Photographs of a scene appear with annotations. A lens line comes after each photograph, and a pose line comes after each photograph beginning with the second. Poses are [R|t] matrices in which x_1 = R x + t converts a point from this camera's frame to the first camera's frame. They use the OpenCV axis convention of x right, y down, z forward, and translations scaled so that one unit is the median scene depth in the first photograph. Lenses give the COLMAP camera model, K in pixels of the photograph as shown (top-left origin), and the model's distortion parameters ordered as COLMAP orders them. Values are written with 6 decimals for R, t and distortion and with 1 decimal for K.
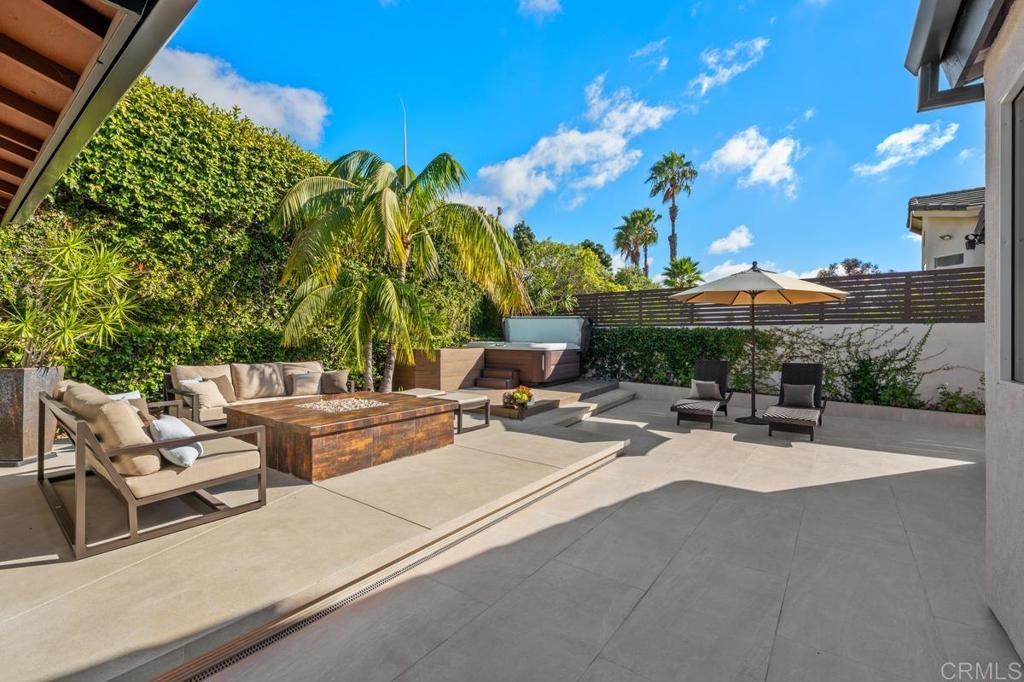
lens RADIAL K [[434.3, 0, 508.7], [0, 434.3, 338.8], [0, 0, 1]] dist [0.010017, 0.000599]
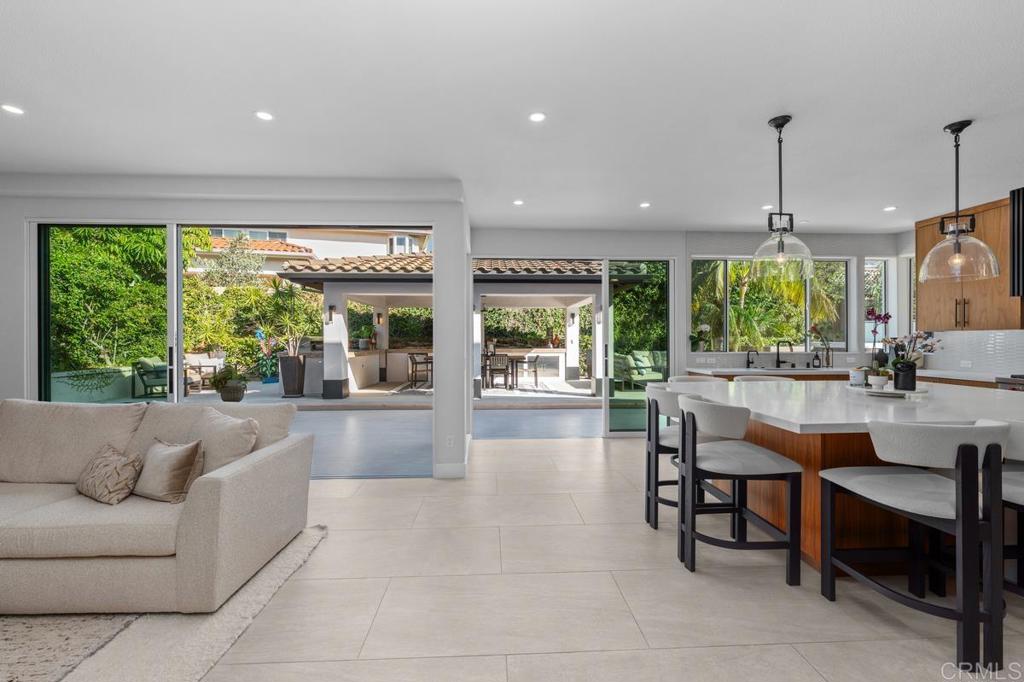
lens RADIAL K [[434.3, 0, 508.6], [0, 434.3, 341.3], [0, 0, 1]] dist [0.010017, 0.000599]
pose [[0.642184, -0.001469, -0.766549, 0.492861], [0.001663, 0.999998, -0.000523, 0.004566], [0.766549, -0.000939, 0.642185, -0.819446]]
